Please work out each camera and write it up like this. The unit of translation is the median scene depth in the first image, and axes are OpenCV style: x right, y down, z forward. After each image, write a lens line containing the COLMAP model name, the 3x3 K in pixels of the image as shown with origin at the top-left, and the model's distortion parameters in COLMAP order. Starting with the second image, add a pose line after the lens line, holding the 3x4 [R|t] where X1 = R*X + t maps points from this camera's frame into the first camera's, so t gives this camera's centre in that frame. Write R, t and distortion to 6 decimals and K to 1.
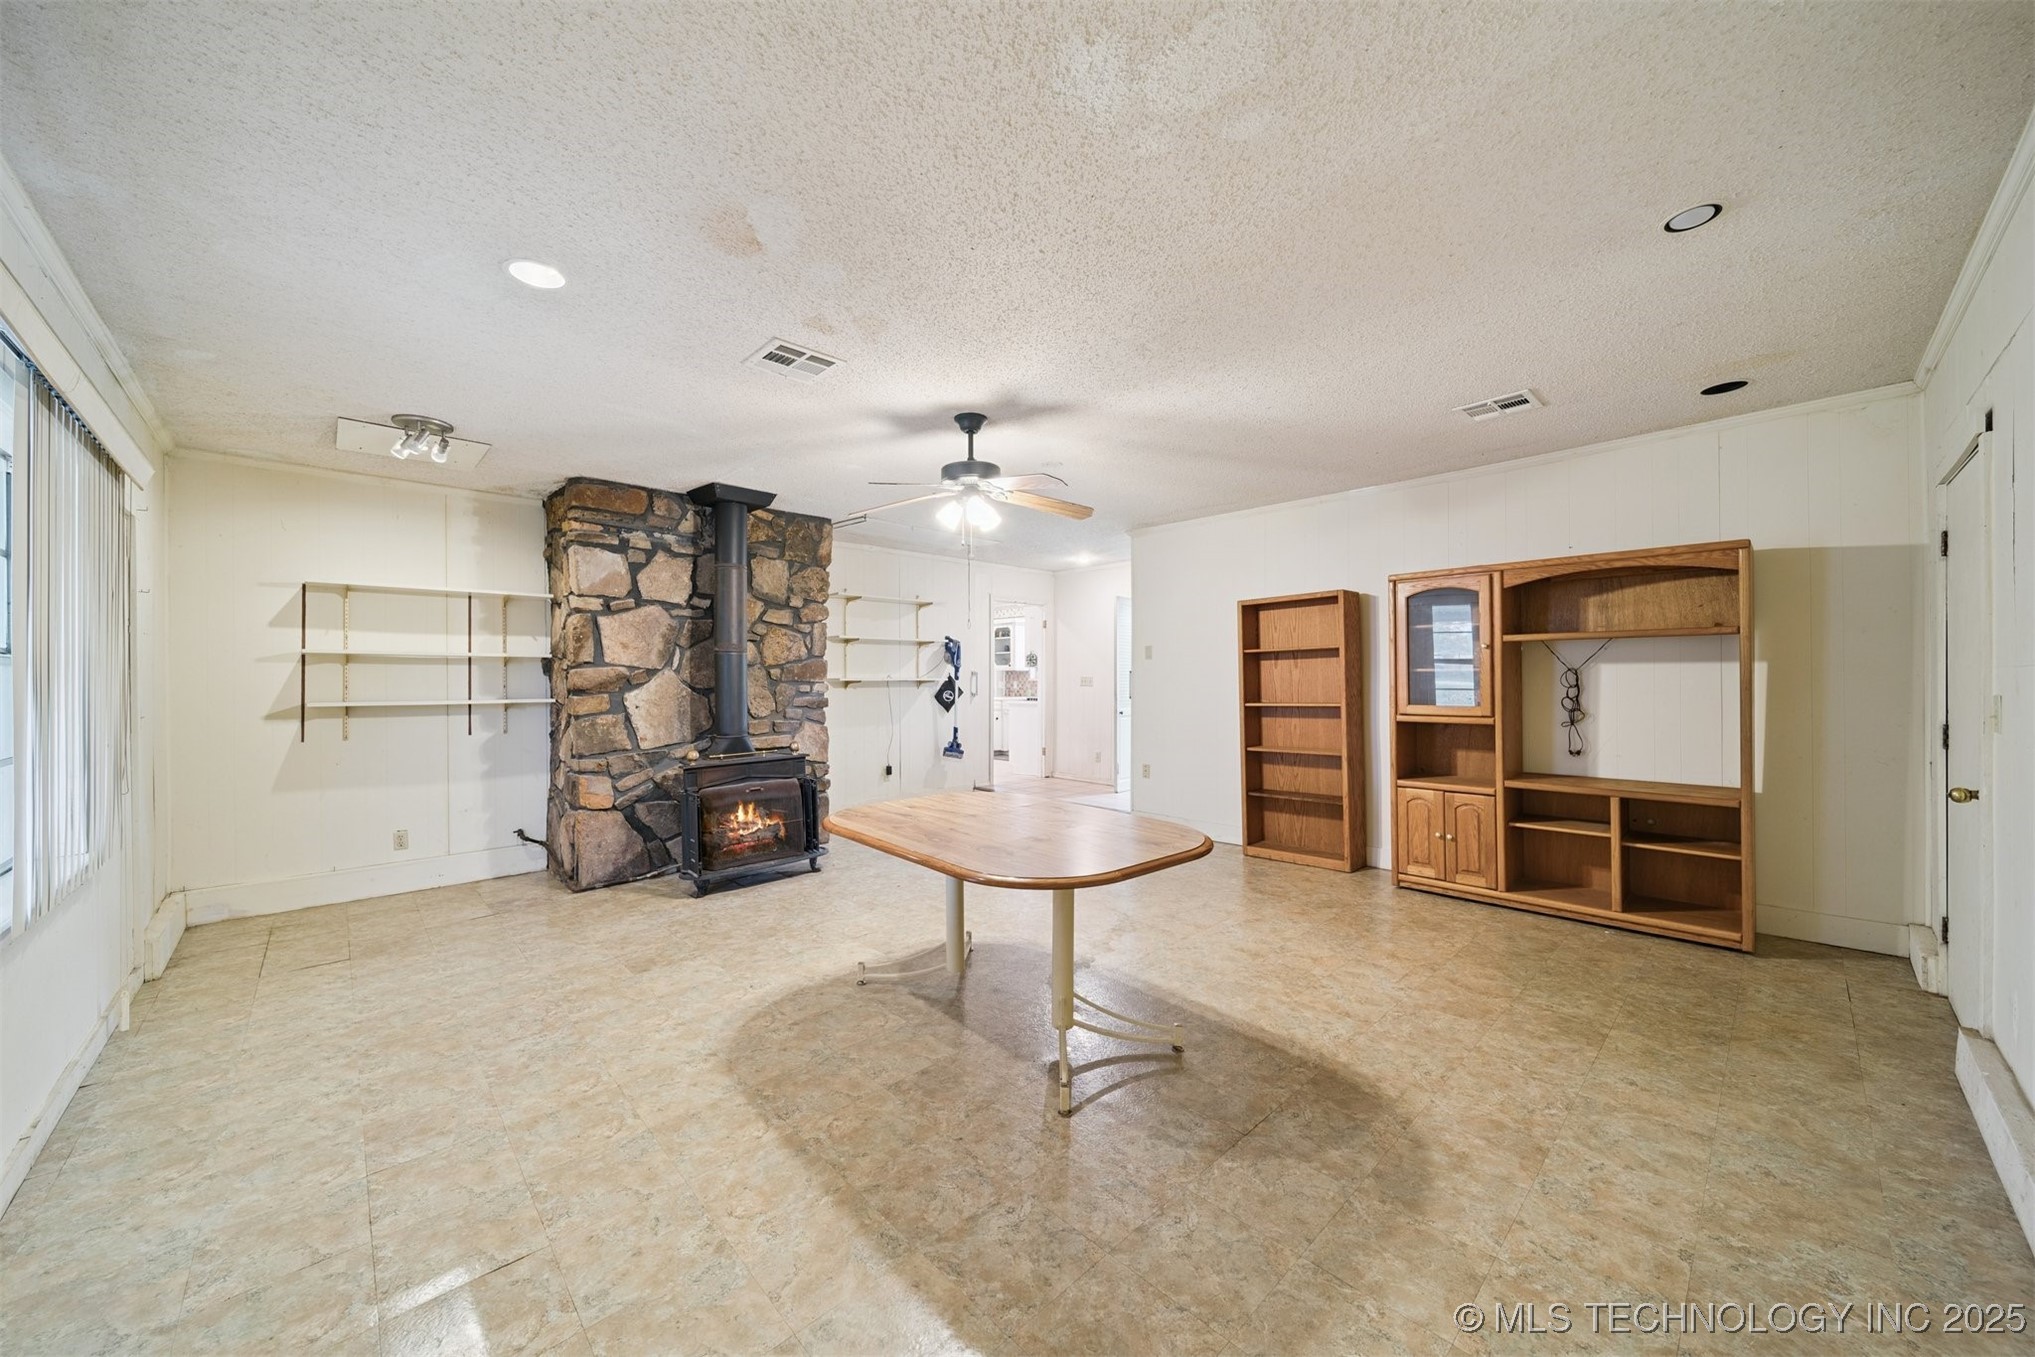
lens RADIAL K [[724.8, 0, 1010.9], [0, 724.8, 678.2], [0, 0, 1]] dist [0.001303, -0.000503]
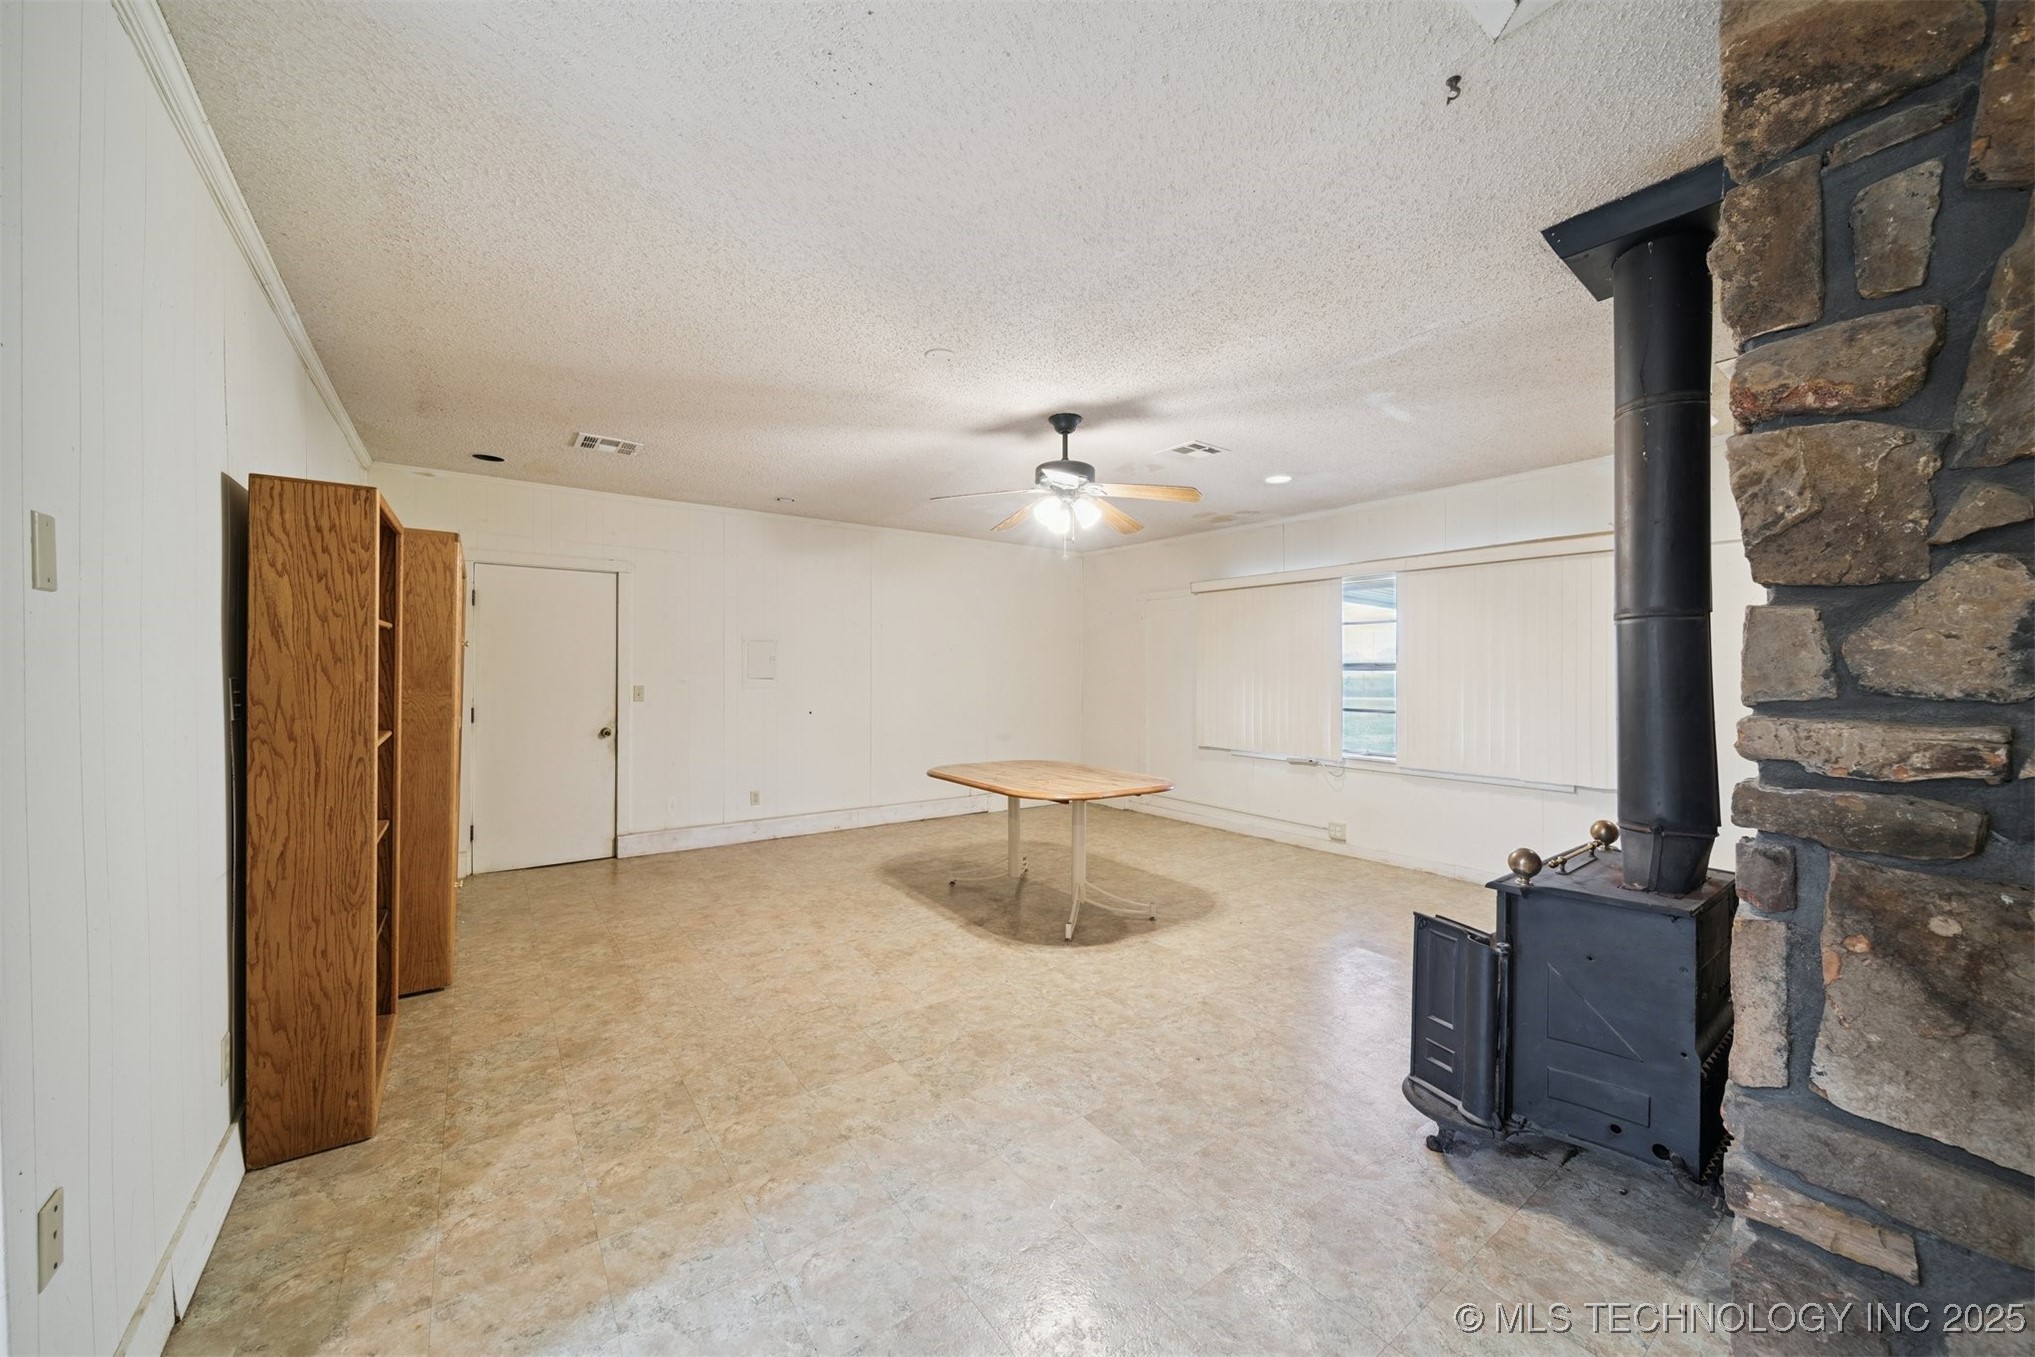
lens RADIAL K [[724.8, 0, 1025.7], [0, 724.8, 673.5], [0, 0, 1]] dist [0.001303, -0.000503]
pose [[-0.993705, 0.003050, 0.111990, -0.117319], [0.003140, 0.999995, 0.000627, -0.009653], [-0.111988, 0.000975, -0.993709, 2.096636]]
